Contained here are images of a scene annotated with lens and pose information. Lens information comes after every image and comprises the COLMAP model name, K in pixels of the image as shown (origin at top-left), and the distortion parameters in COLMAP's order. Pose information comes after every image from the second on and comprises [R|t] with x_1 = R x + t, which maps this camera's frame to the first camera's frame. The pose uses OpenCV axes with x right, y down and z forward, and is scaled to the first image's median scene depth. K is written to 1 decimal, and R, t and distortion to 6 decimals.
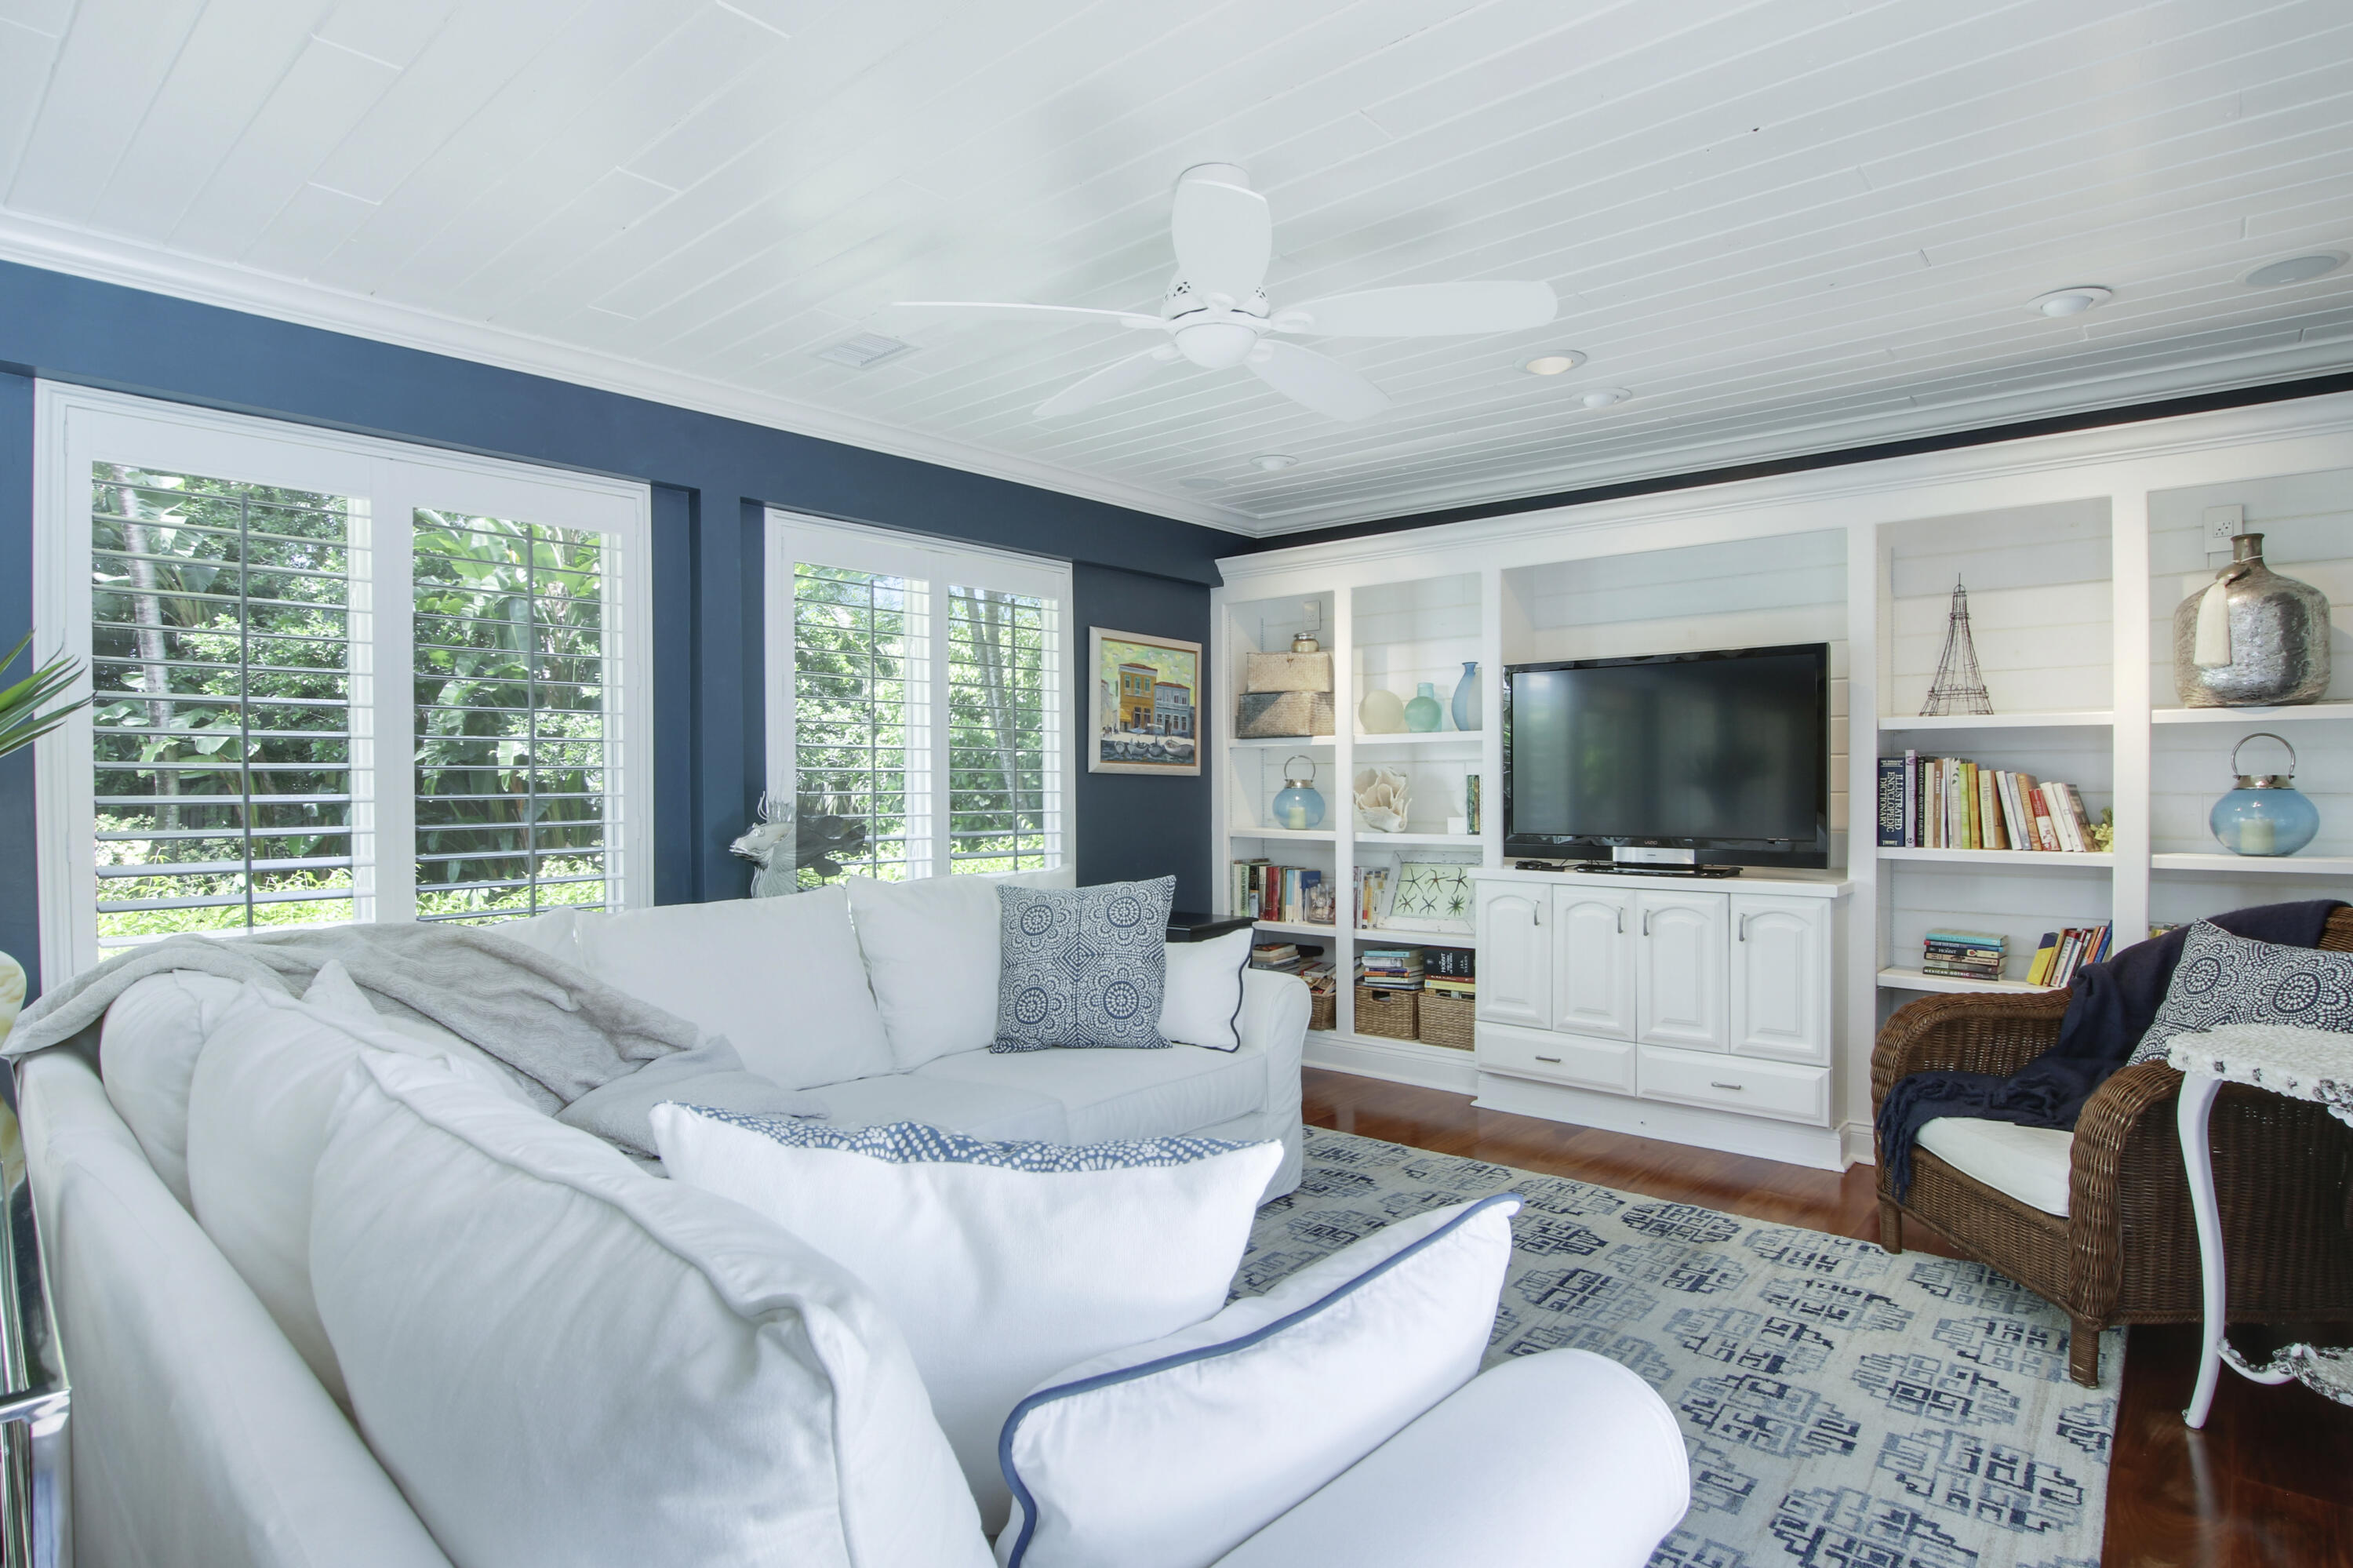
lens RADIAL K [[1215.2, 0, 1164.3], [0, 1215.2, 769.0], [0, 0, 1]] dist [-0.026510, -0.000433]
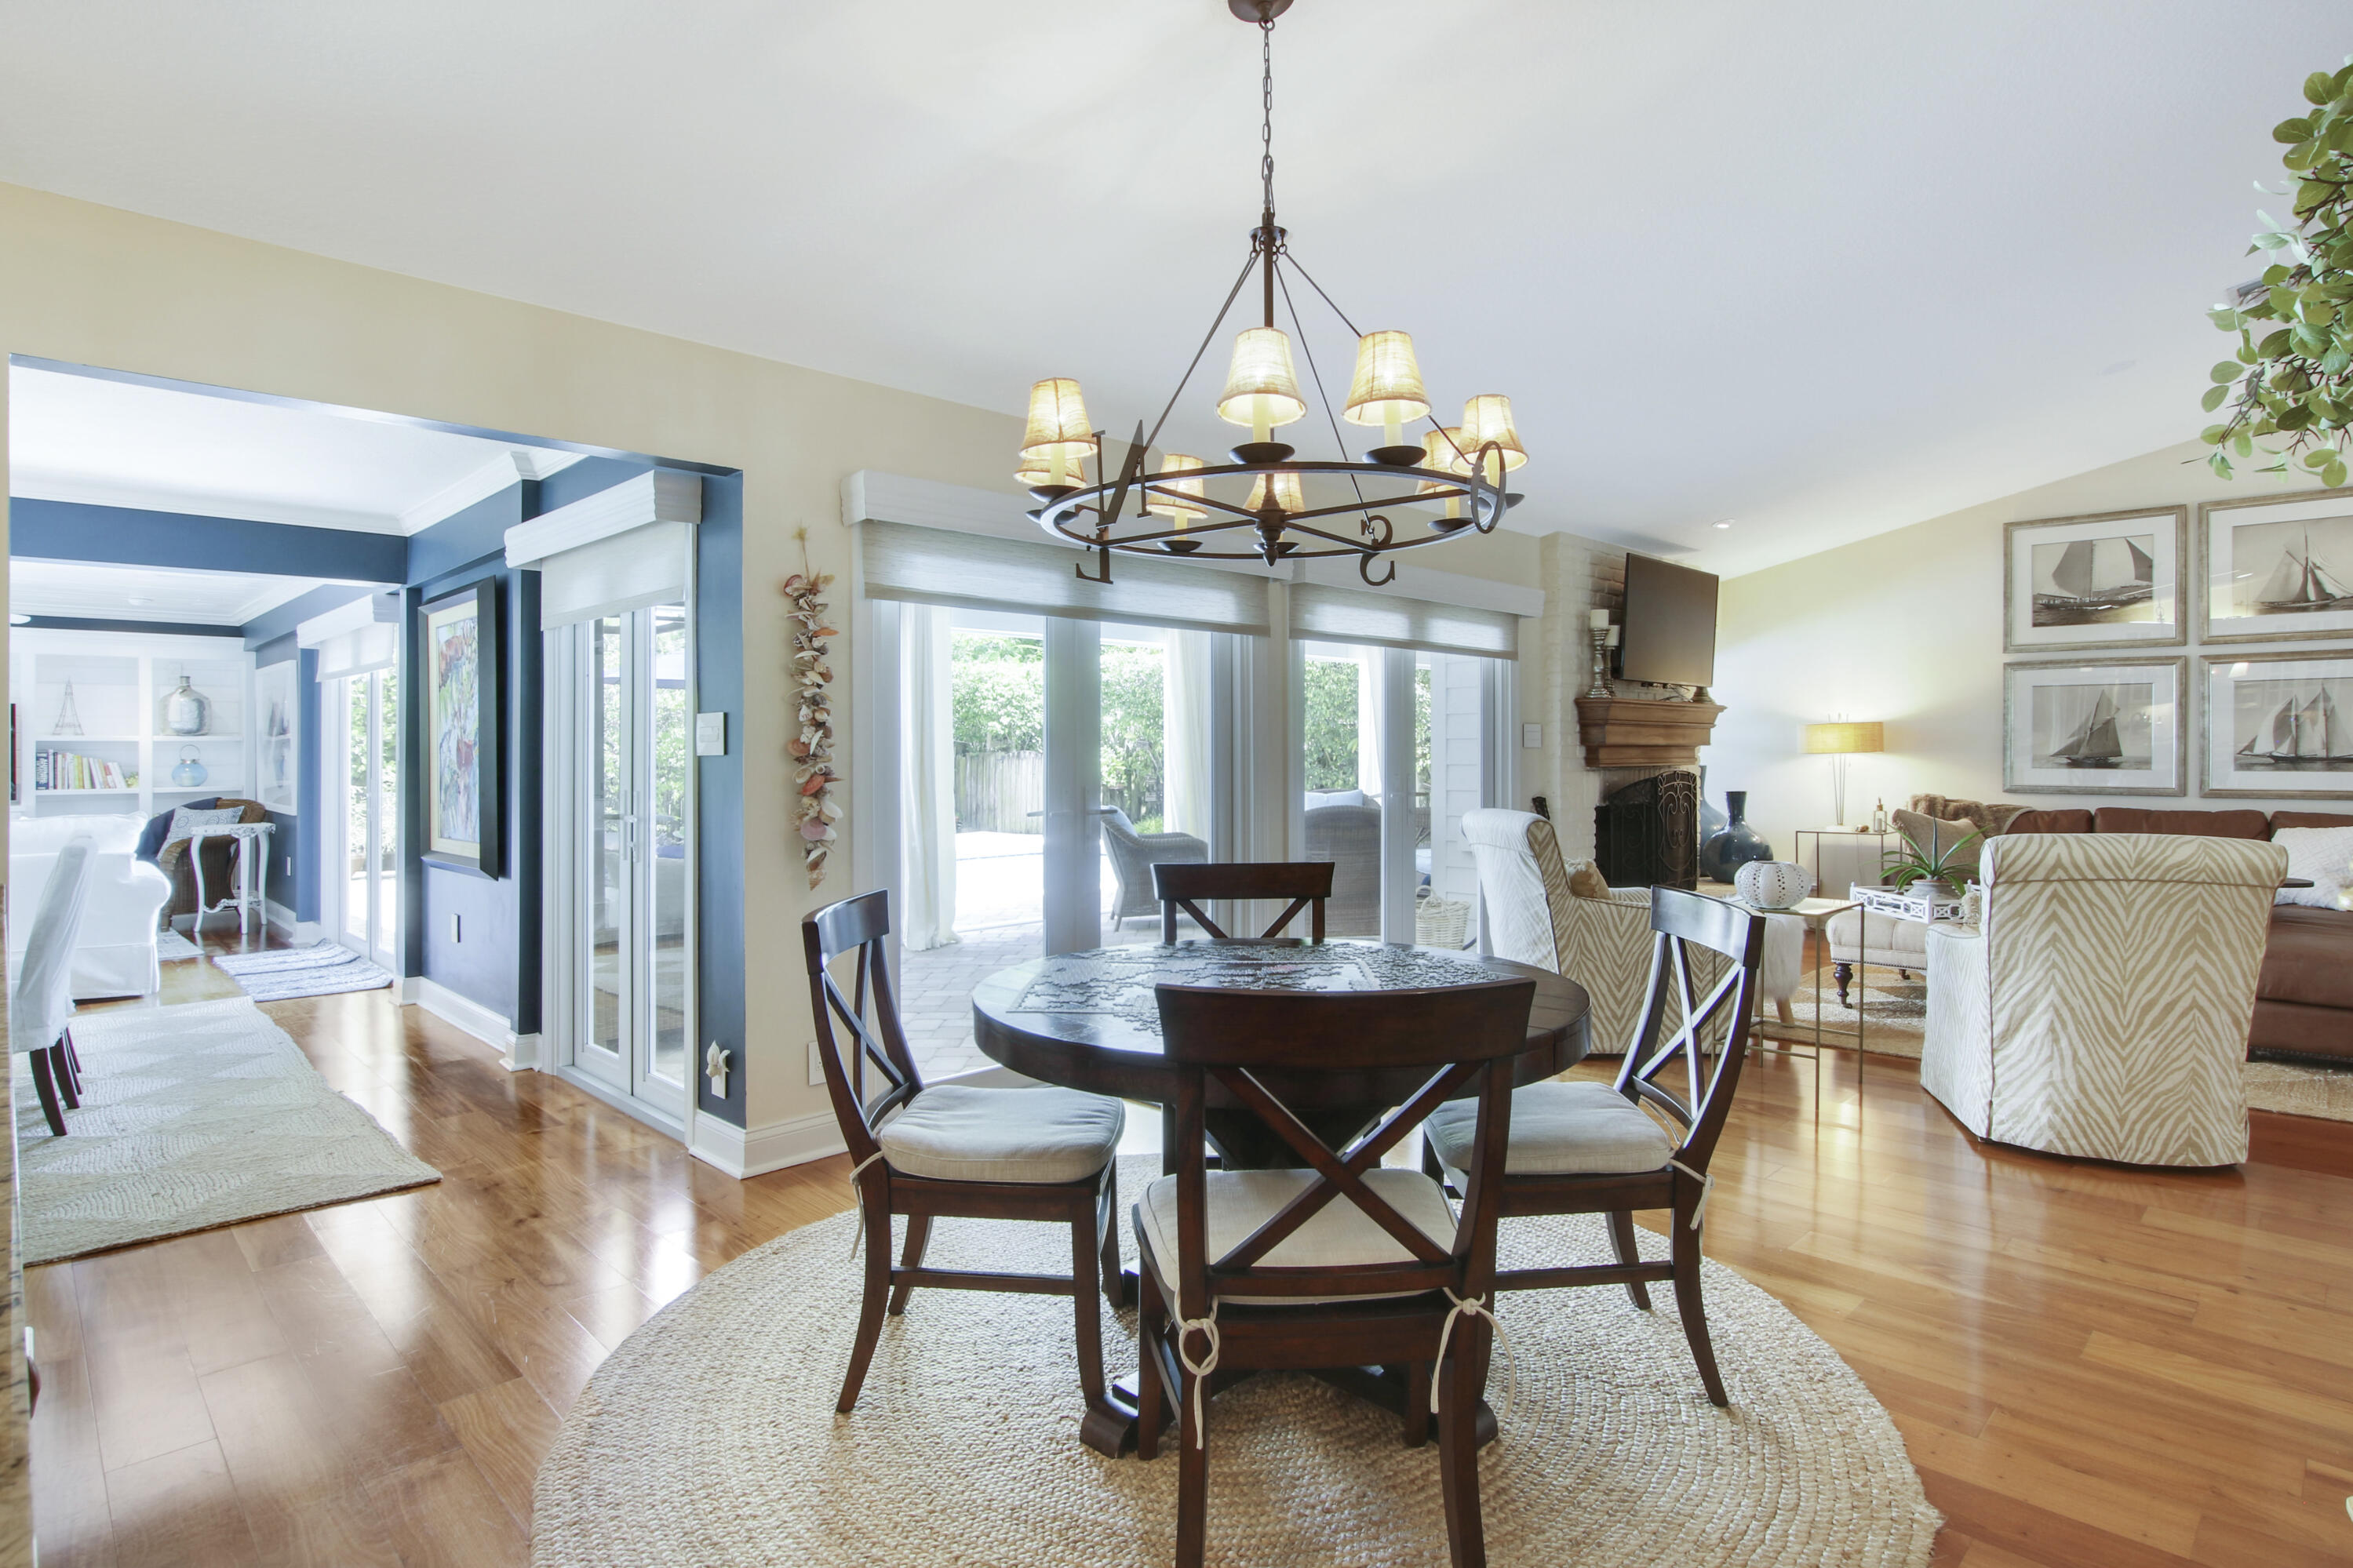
lens RADIAL K [[1261.4, 0, 1191.9], [0, 1261.4, 762.9], [0, 0, 1]] dist [-0.025062, 0.001329]
pose [[0.066408, -0.008124, 0.997759, -1.710400], [-0.006951, 0.999939, 0.008604, -0.026257], [-0.997768, -0.007507, 0.066347, -1.450652]]
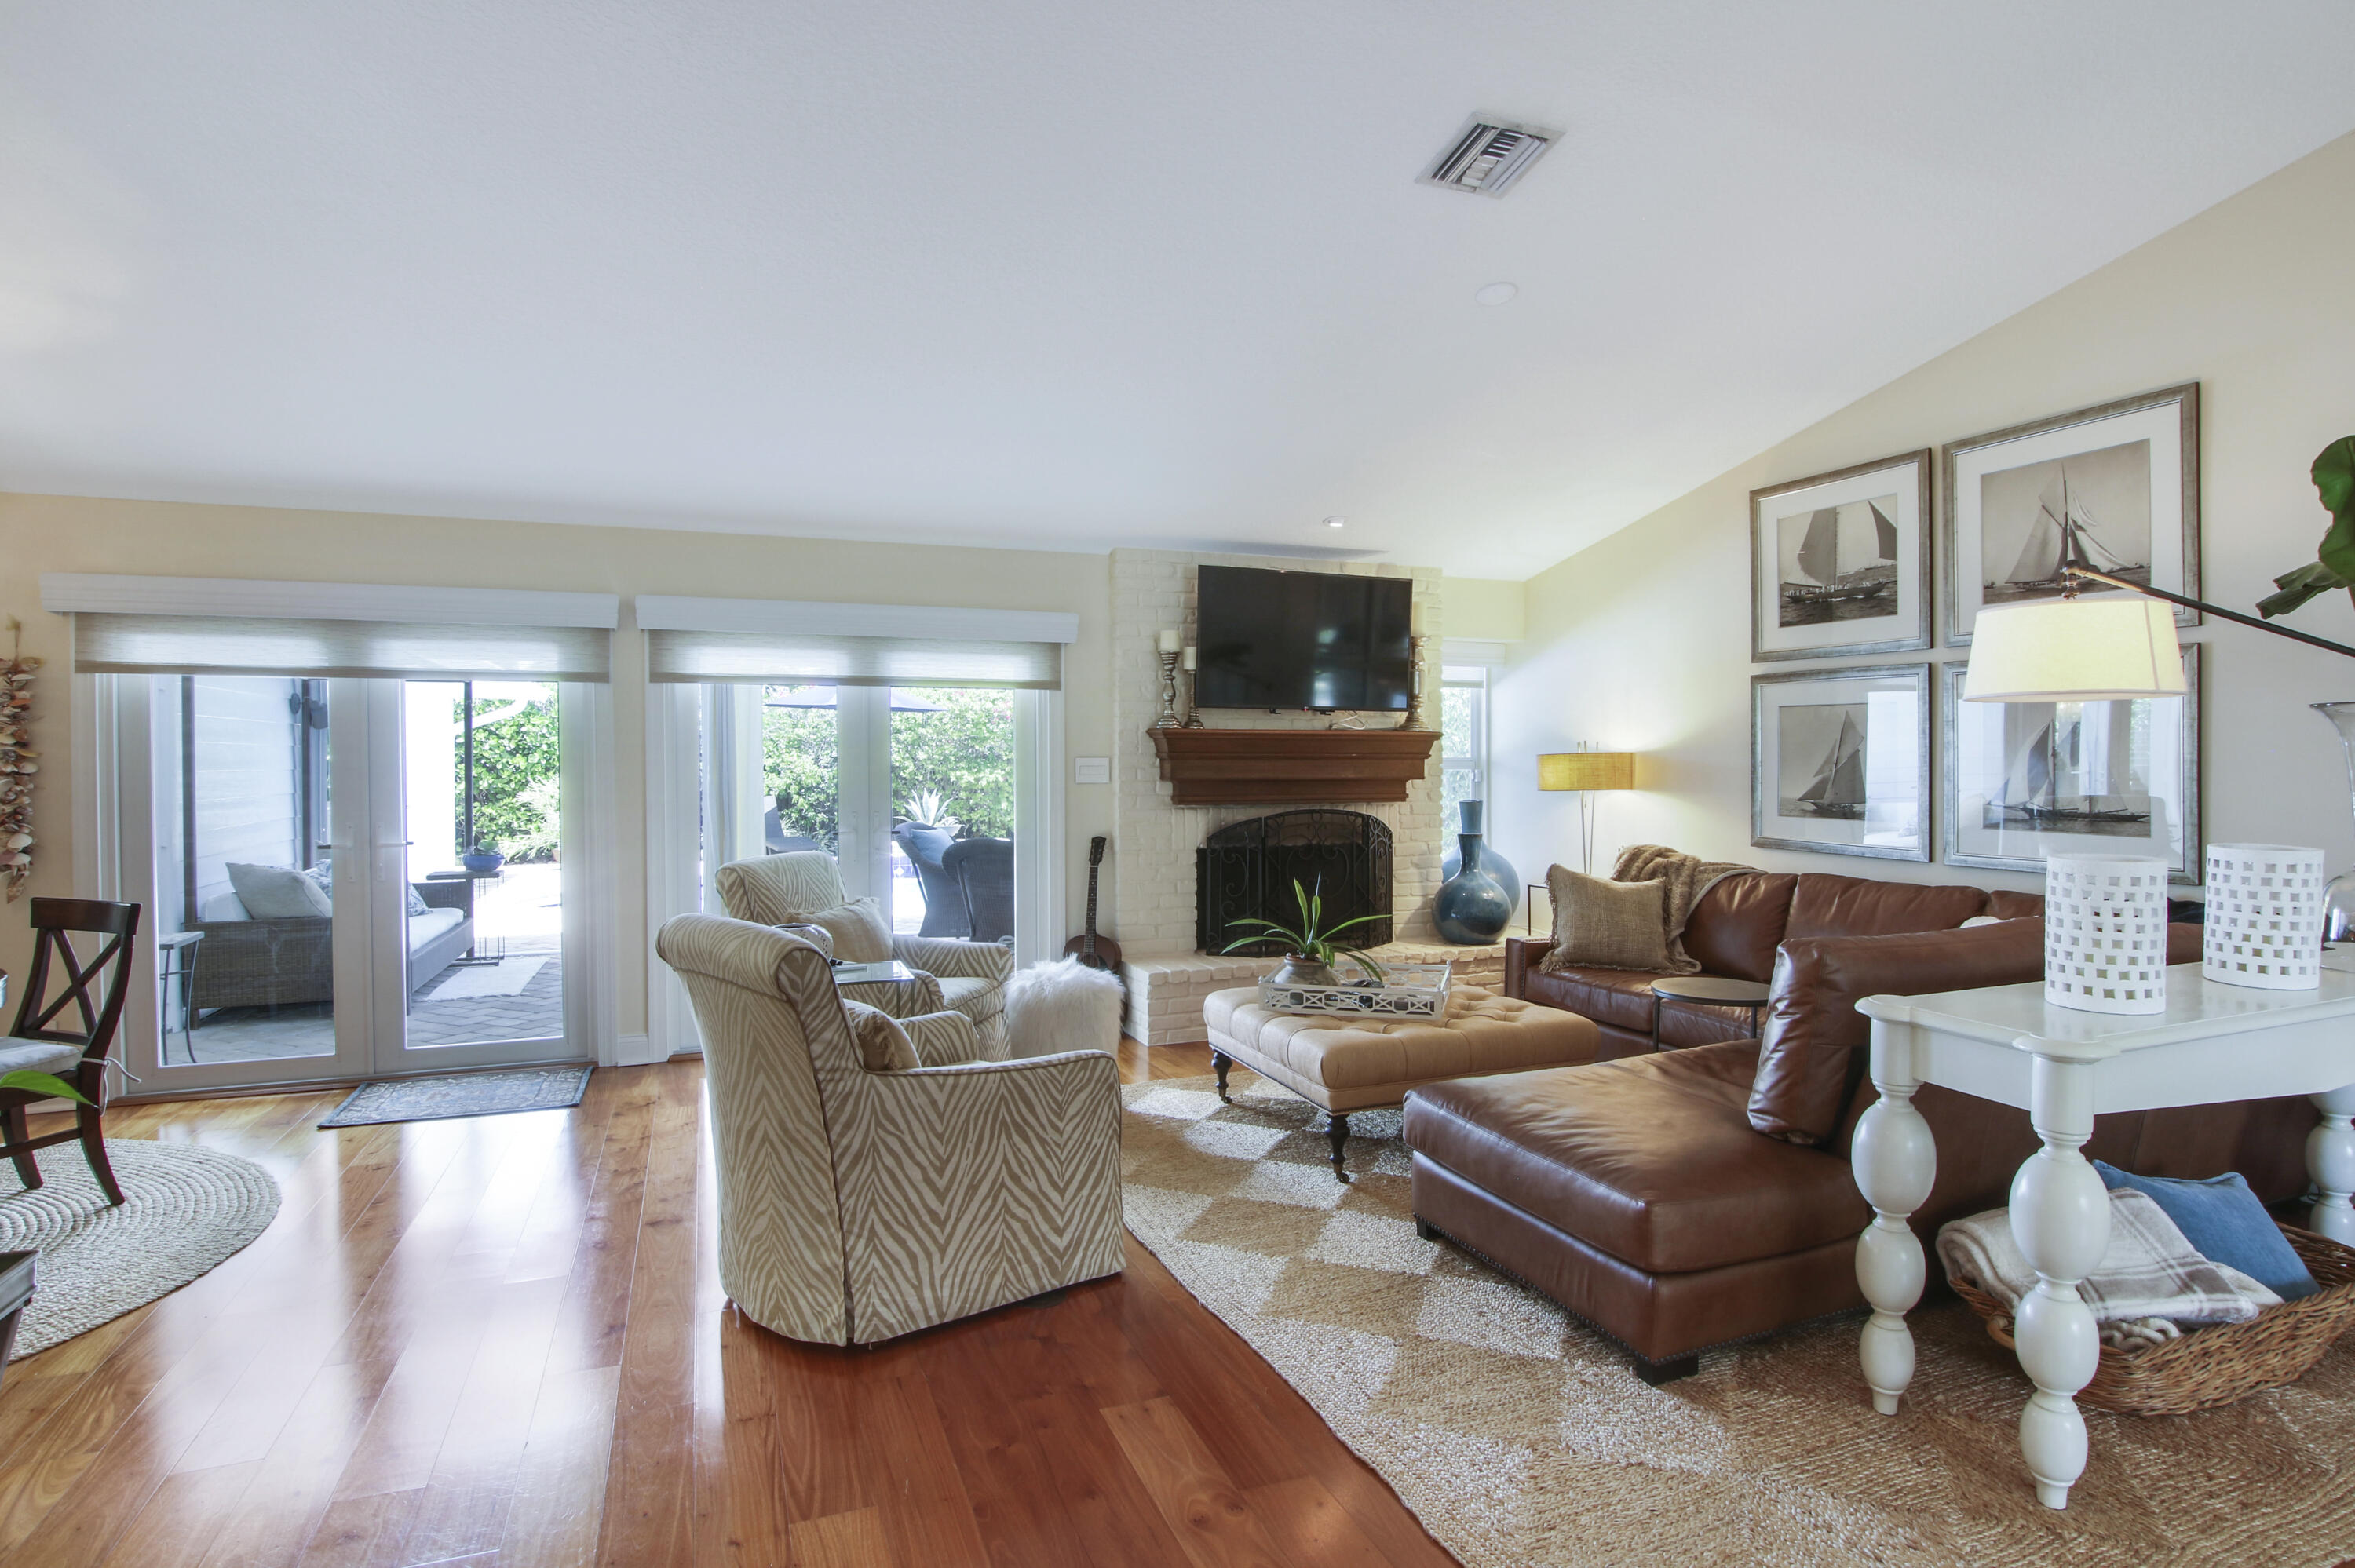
lens RADIAL K [[1272.0, 0, 1187.0], [0, 1272.0, 765.9], [0, 0, 1]] dist [-0.024566, 0.000258]
pose [[0.463533, -0.004730, 0.886067, -1.286238], [-0.008918, 0.999910, 0.010003, -0.080041], [-0.886035, -0.012539, 0.463449, -2.756423]]
